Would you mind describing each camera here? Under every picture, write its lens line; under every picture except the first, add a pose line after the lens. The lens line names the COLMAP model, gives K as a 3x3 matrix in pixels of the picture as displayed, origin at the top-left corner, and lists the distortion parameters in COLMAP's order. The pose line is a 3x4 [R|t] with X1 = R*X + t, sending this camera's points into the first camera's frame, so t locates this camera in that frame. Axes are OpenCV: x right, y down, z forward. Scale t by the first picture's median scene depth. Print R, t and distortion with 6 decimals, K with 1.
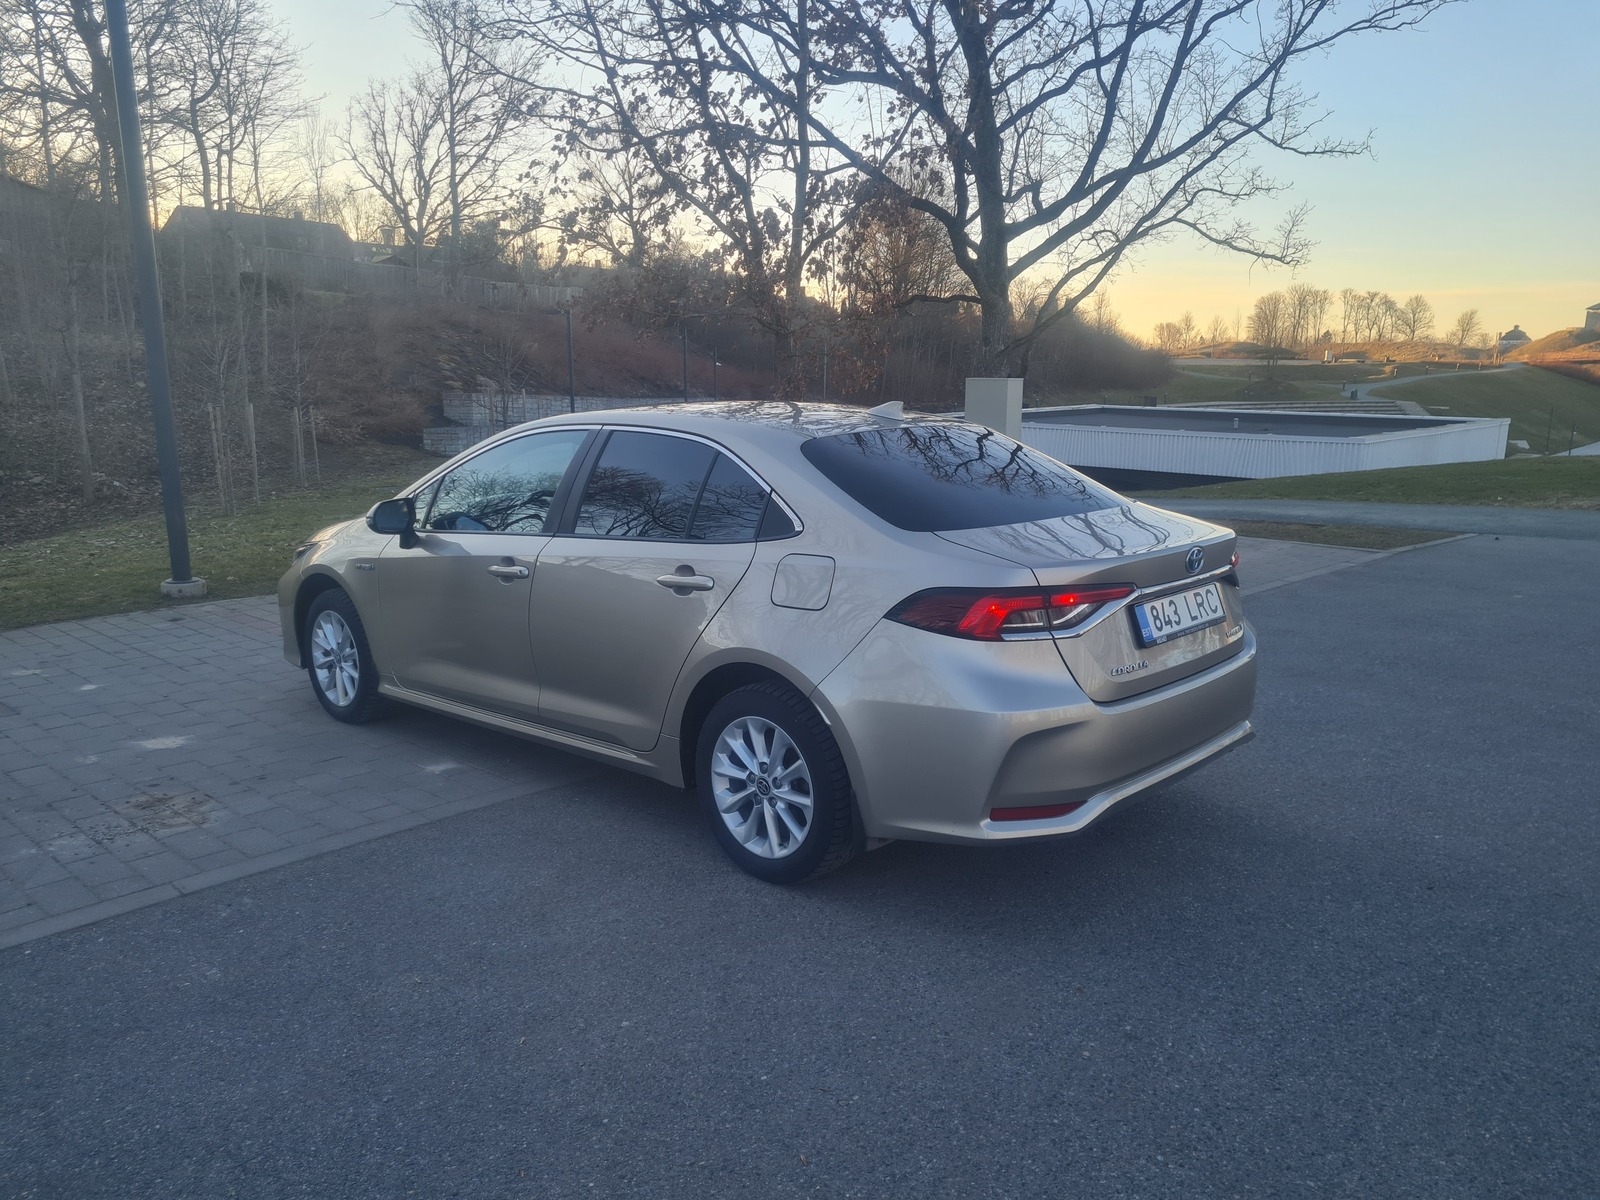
lens RADIAL K [[1200.6, 0, 809.6], [0, 1200.6, 610.3], [0, 0, 1]] dist [0.062719, -0.043822]
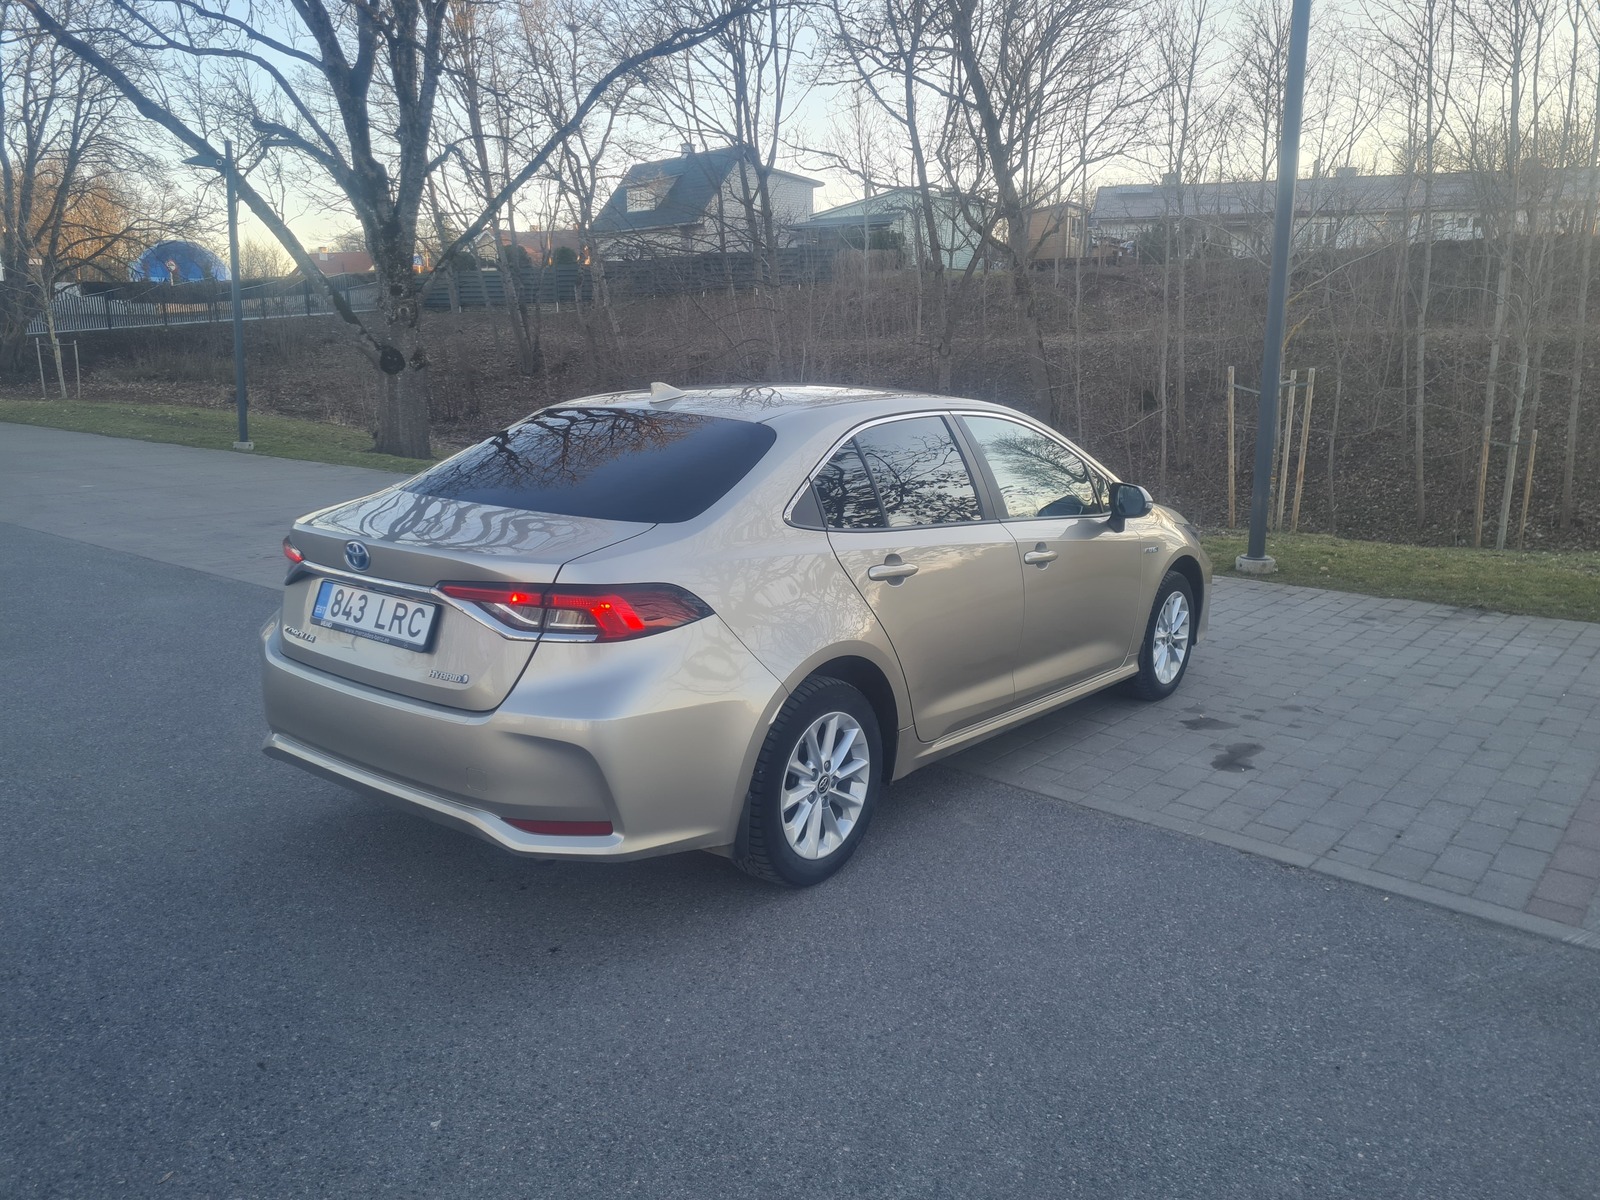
lens RADIAL K [[1200.6, 0, 812.6], [0, 1200.6, 596.6], [0, 0, 1]] dist [0.062719, -0.043822]
pose [[0.084221, 0.200437, -0.976080, 0.129223], [-0.211808, 0.960776, 0.179018, -0.025721], [0.973676, 0.191664, 0.123372, 0.128279]]
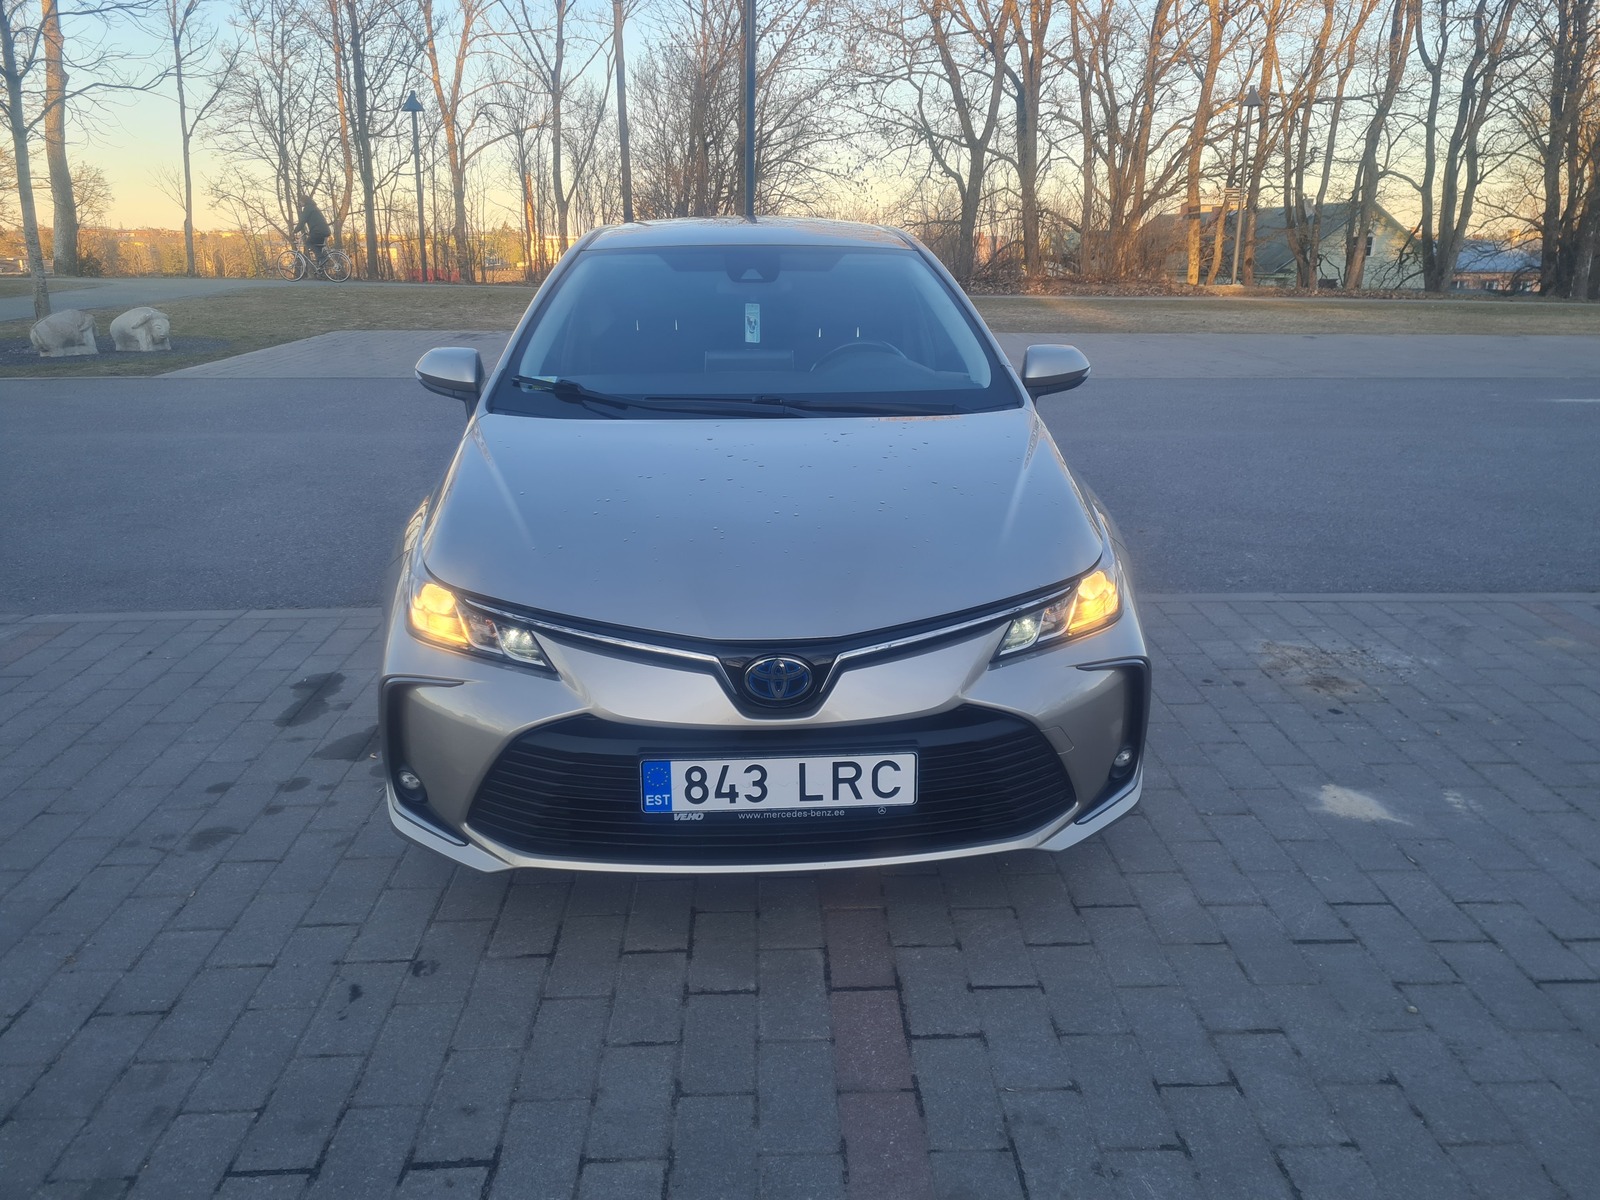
lens RADIAL K [[1200.6, 0, 811.0], [0, 1200.6, 595.5], [0, 0, 1]] dist [0.062719, -0.043822]
pose [[-0.719736, -0.206231, 0.662910, -0.109333], [0.131328, 0.897176, 0.421697, -0.042181], [-0.681714, 0.390569, -0.618646, 0.233401]]
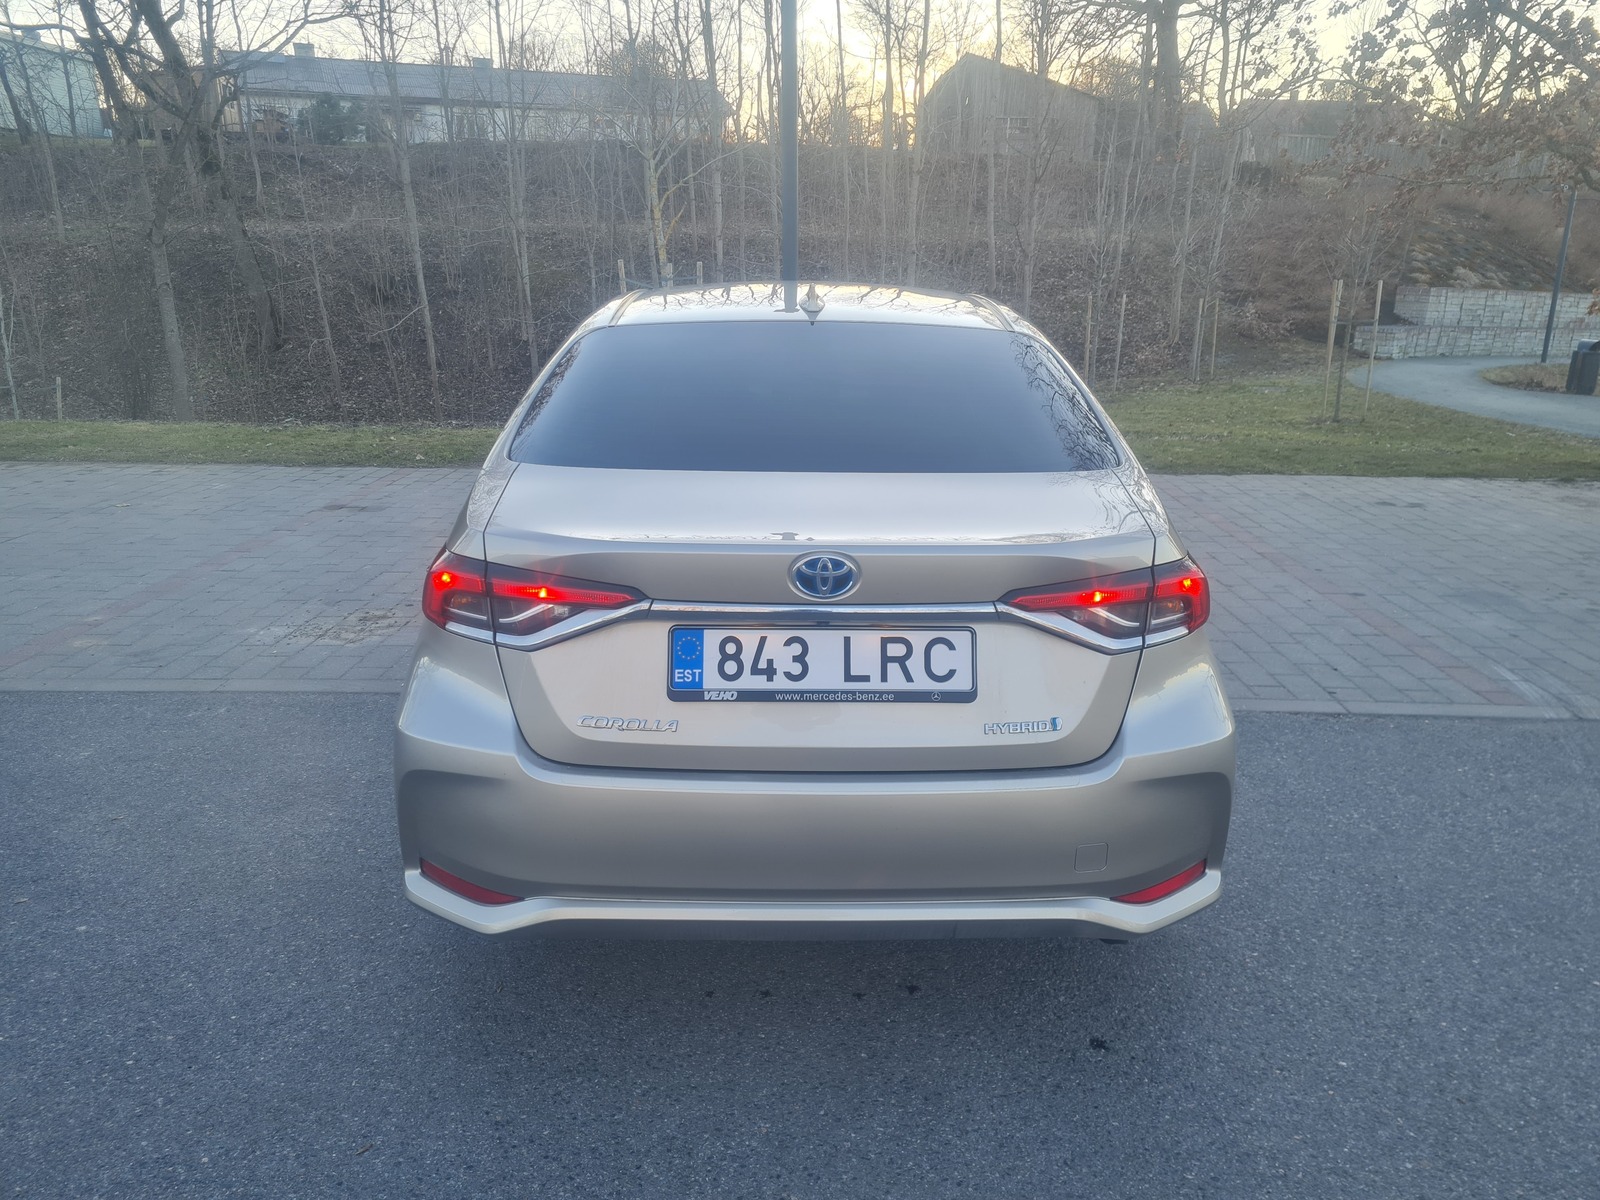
lens RADIAL K [[1200.6, 0, 808.3], [0, 1200.6, 596.8], [0, 0, 1]] dist [0.062719, -0.043822]
pose [[0.691907, 0.204266, -0.692488, 0.073818], [-0.153665, 0.978831, 0.135193, -0.011208], [0.705444, 0.012871, 0.708649, 0.062399]]
